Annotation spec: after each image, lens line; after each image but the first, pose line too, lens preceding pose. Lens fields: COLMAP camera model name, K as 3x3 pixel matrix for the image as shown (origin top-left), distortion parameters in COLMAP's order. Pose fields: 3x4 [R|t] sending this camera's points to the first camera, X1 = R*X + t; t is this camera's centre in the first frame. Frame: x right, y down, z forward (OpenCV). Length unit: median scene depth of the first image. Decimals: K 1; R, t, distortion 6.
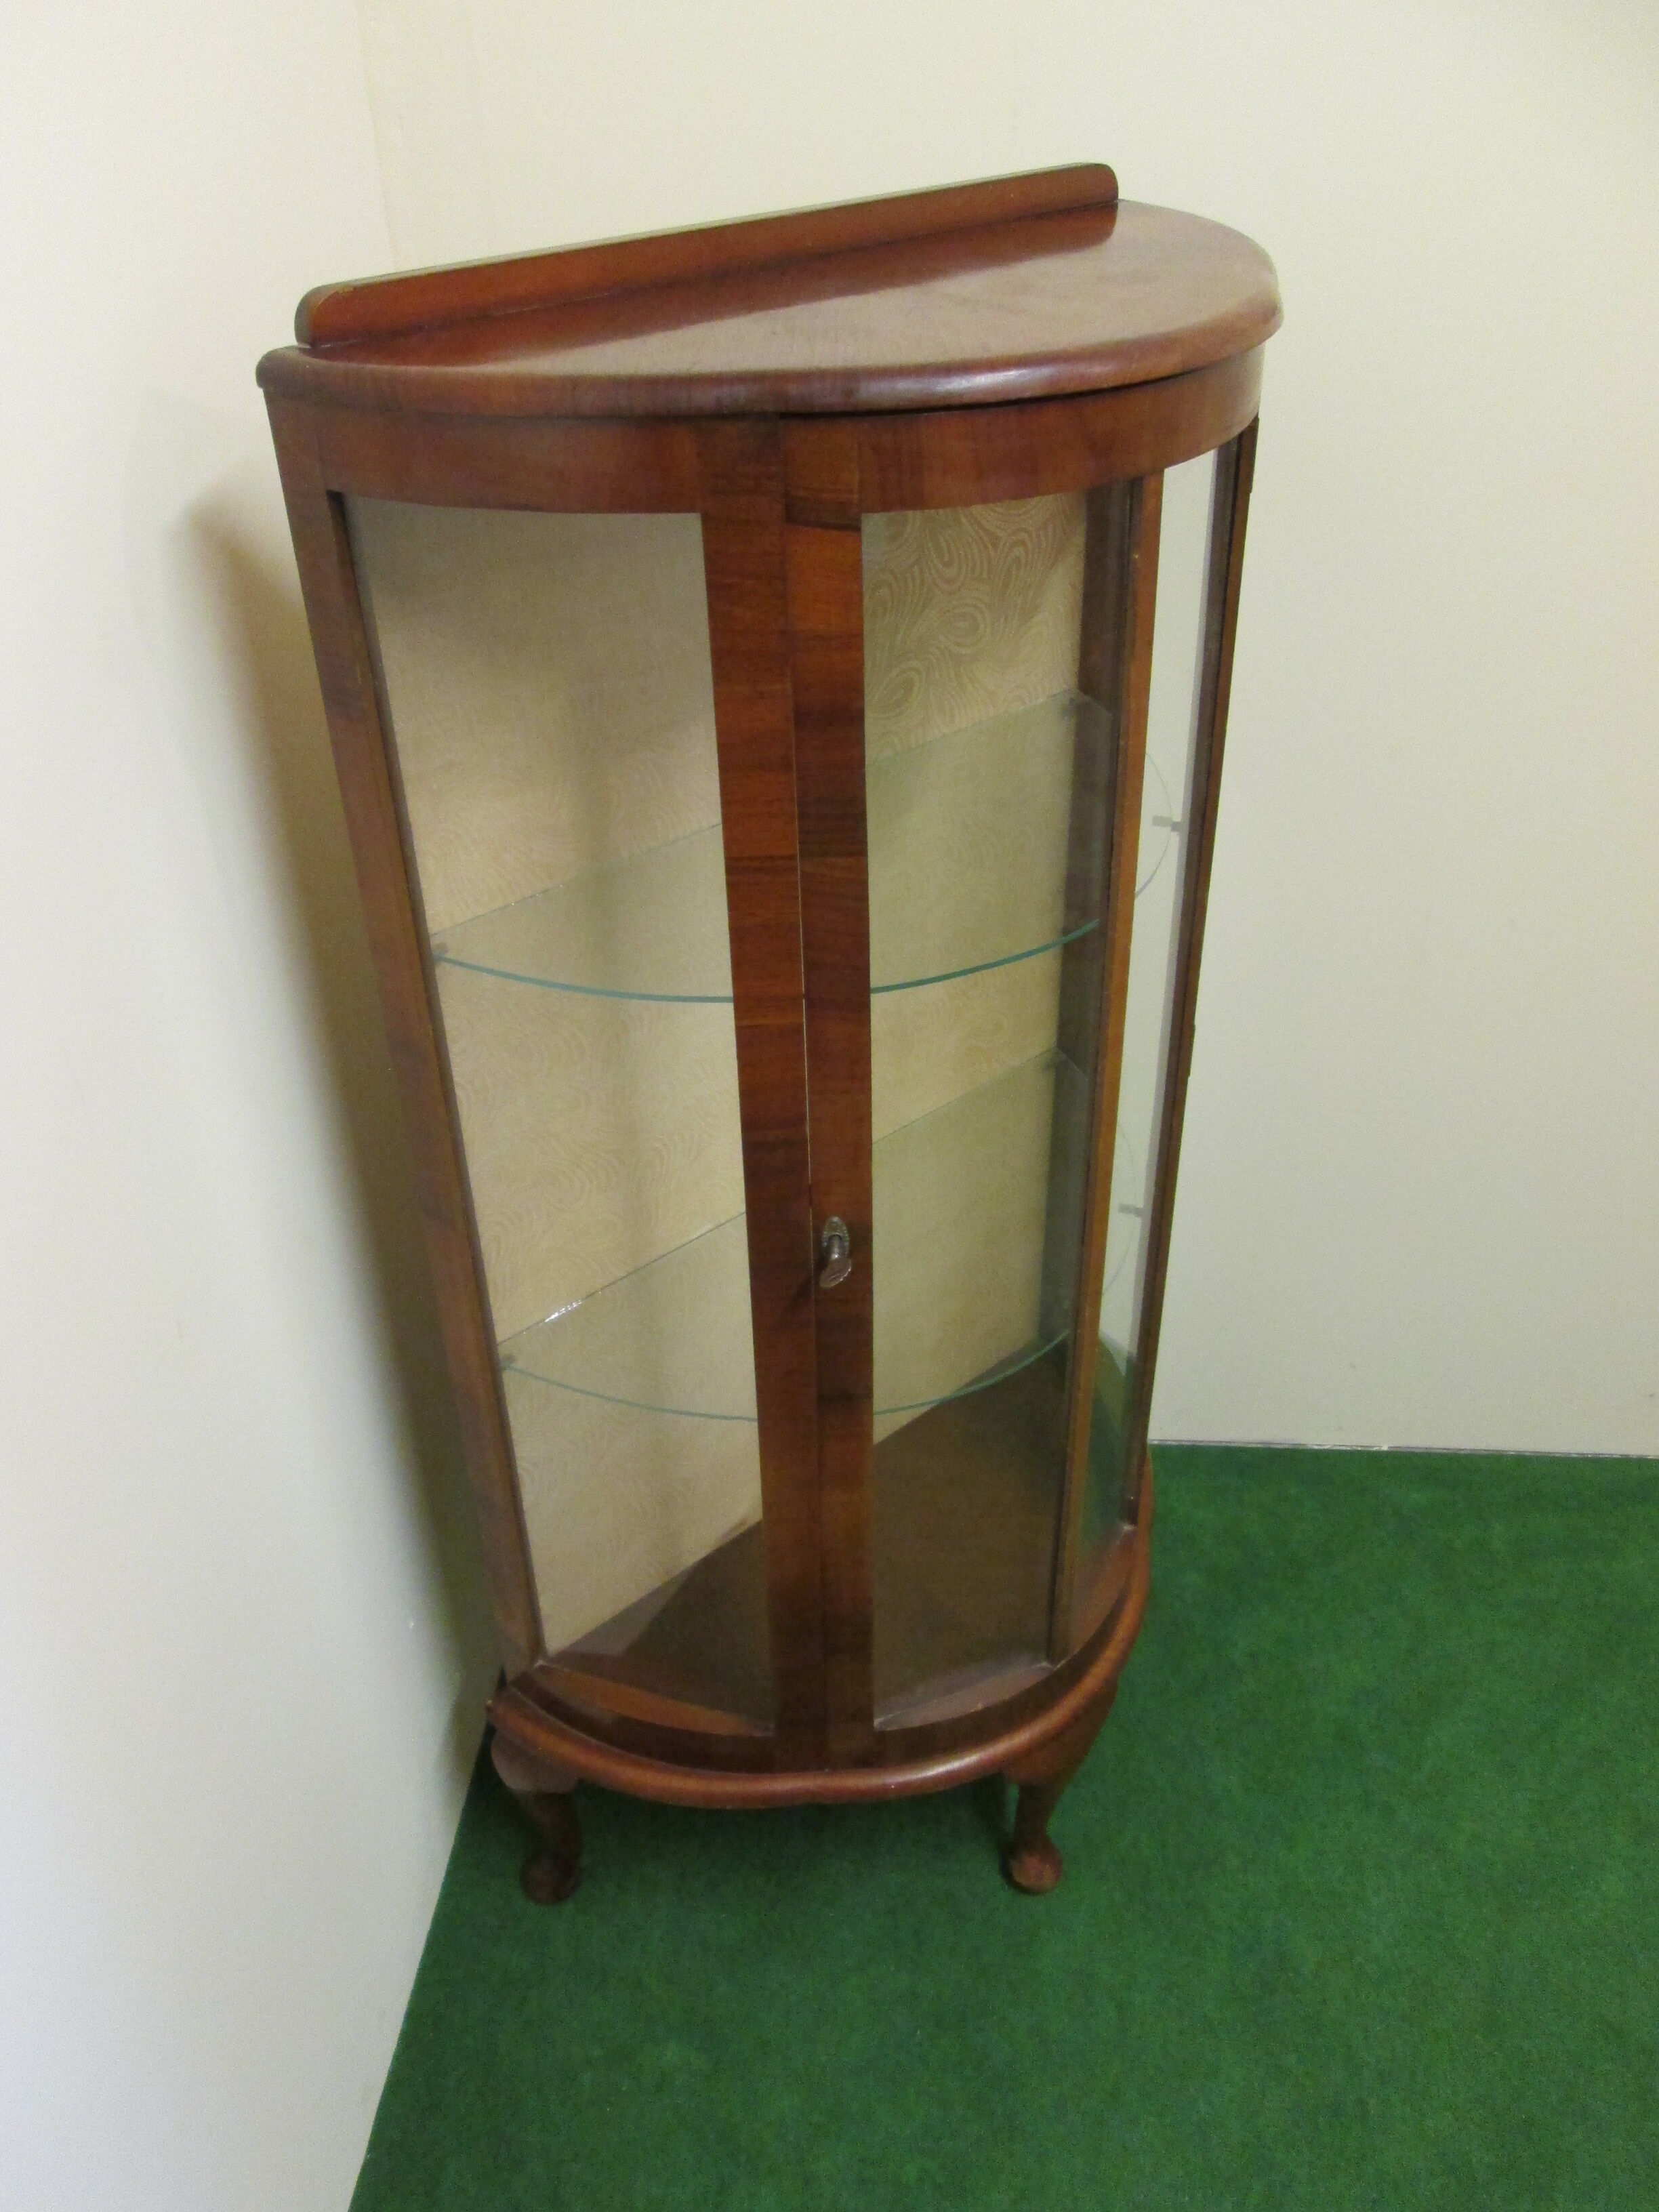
lens RADIAL K [[1840.1, 0, 864.6], [0, 1840.1, 1097.6], [0, 0, 1]] dist [-0.035186, -0.004982]
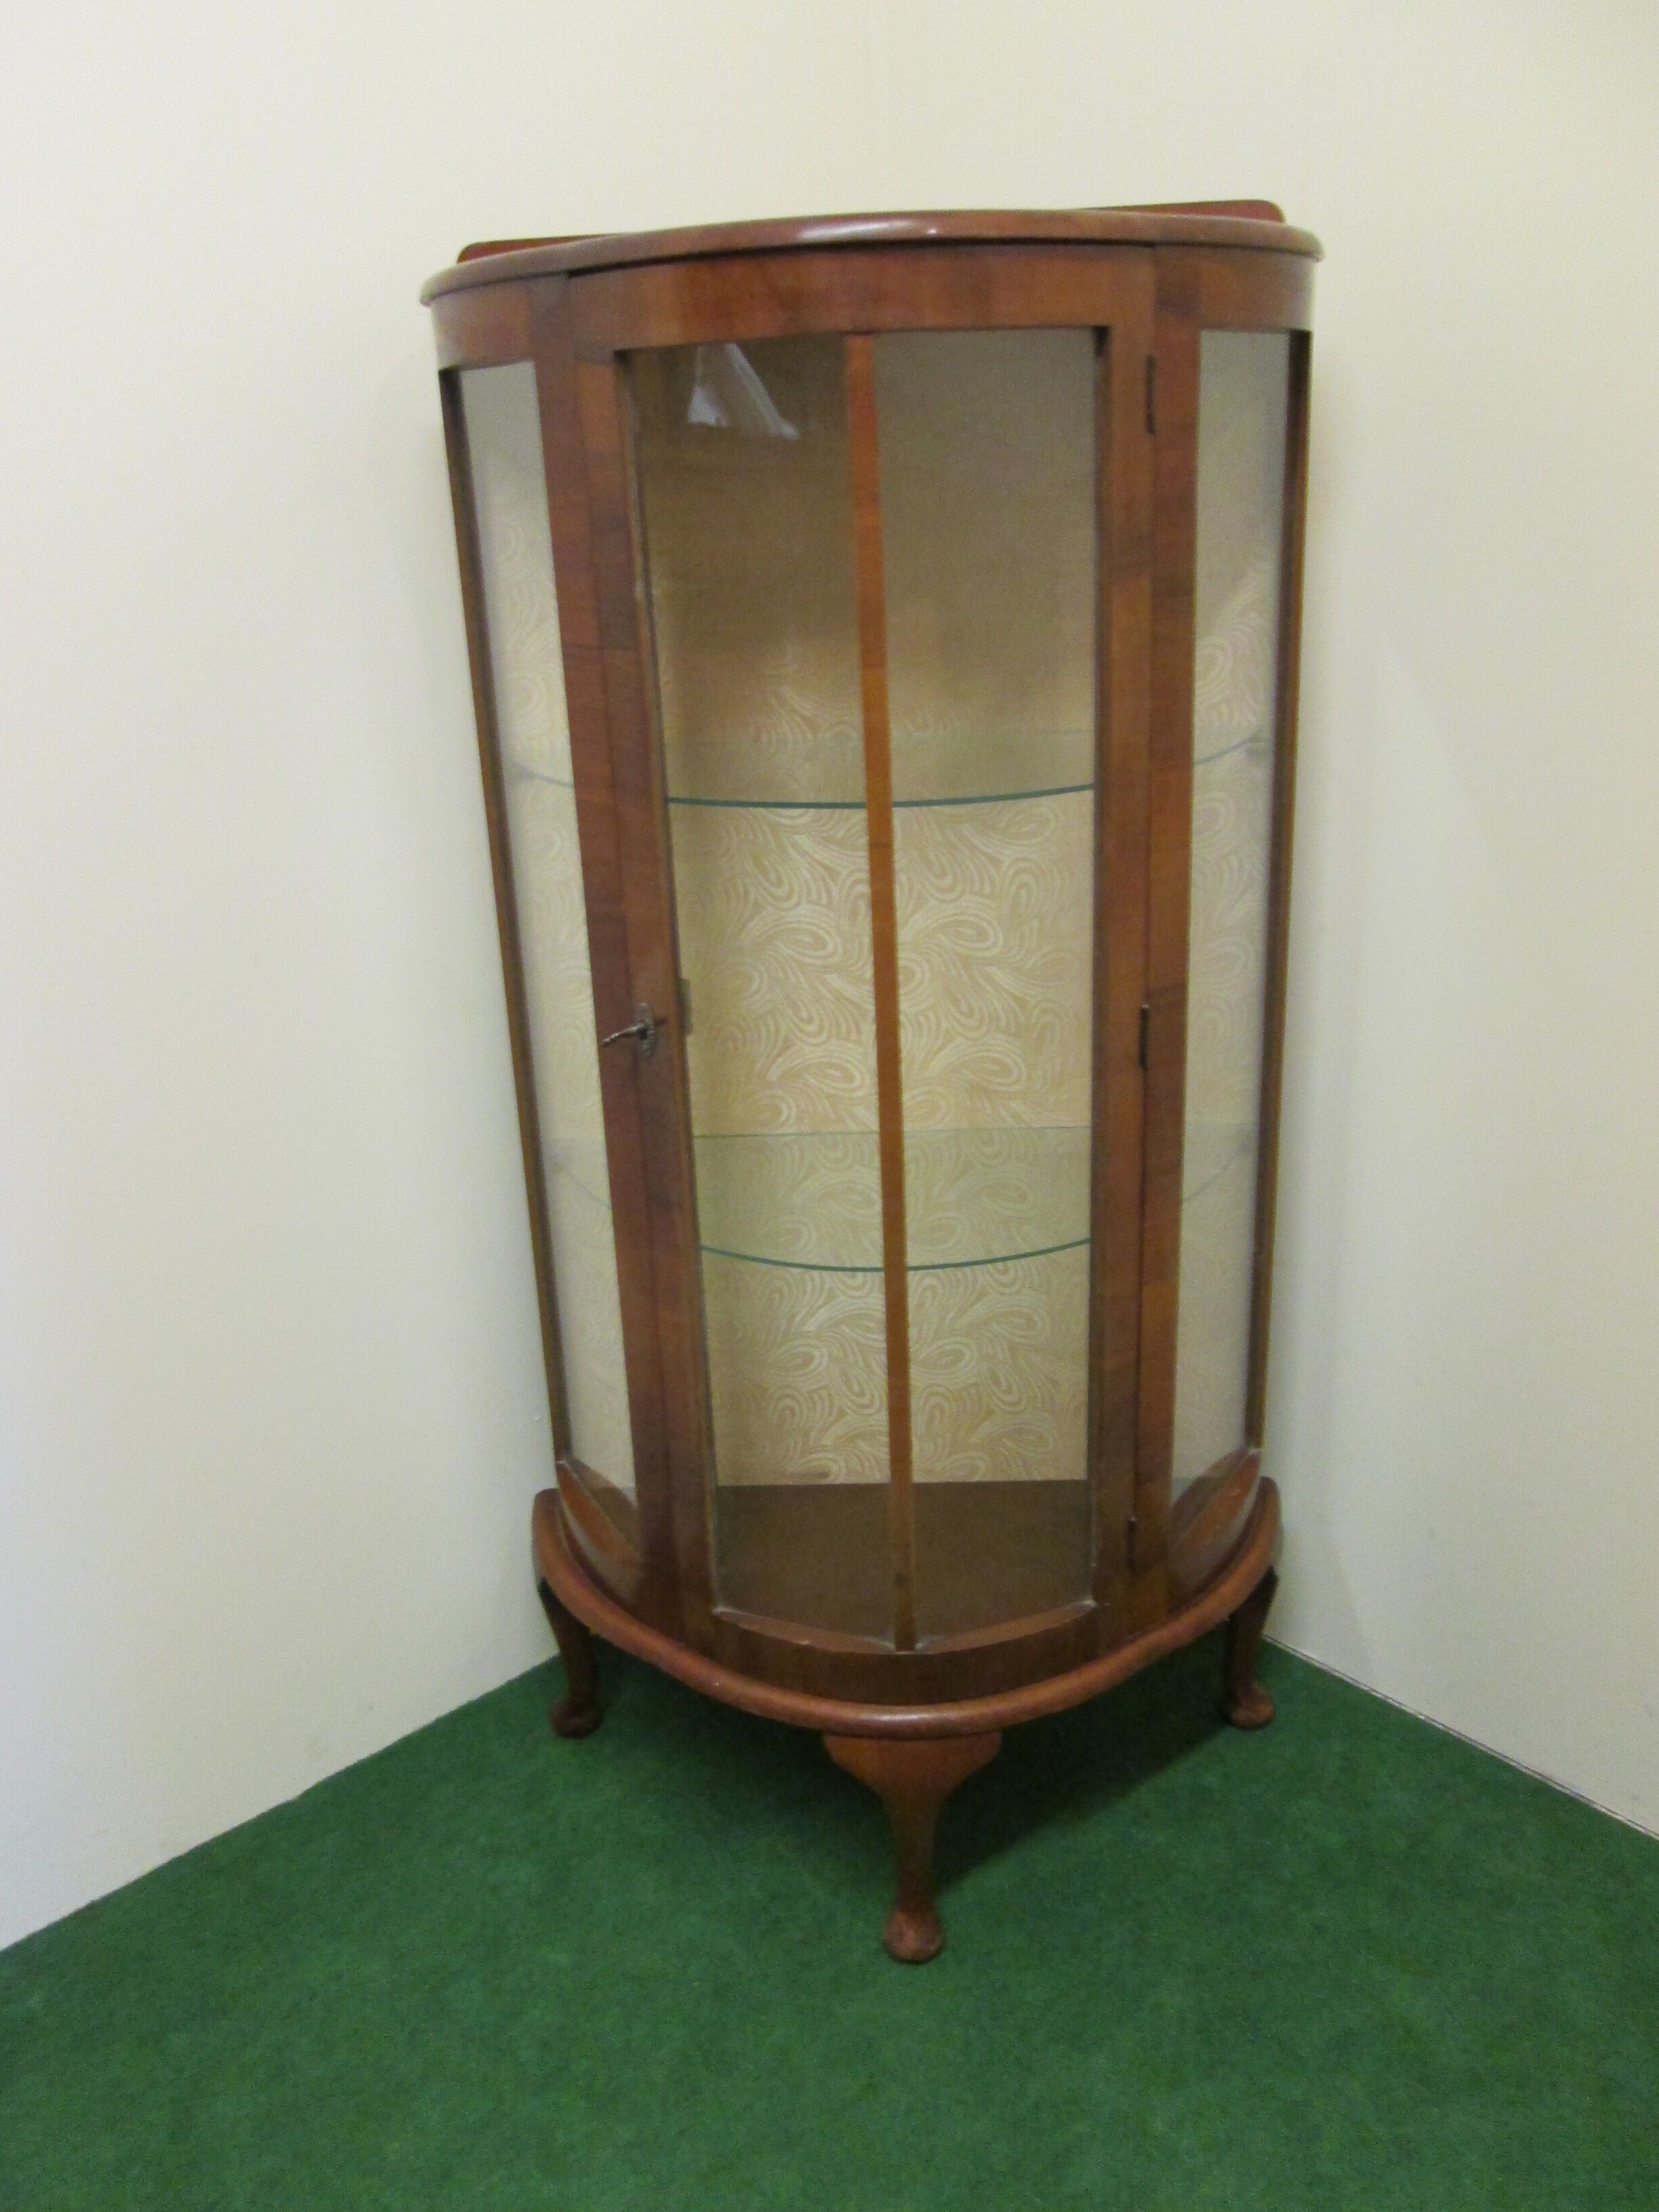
lens RADIAL K [[1840.1, 0, 841.4], [0, 1840.1, 1109.2], [0, 0, 1]] dist [-0.035186, -0.004982]
pose [[0.725952, 0.221826, -0.650989, 0.636315], [-0.364168, 0.926951, -0.090242, 0.140285], [0.583417, 0.302581, 0.753704, 0.167203]]
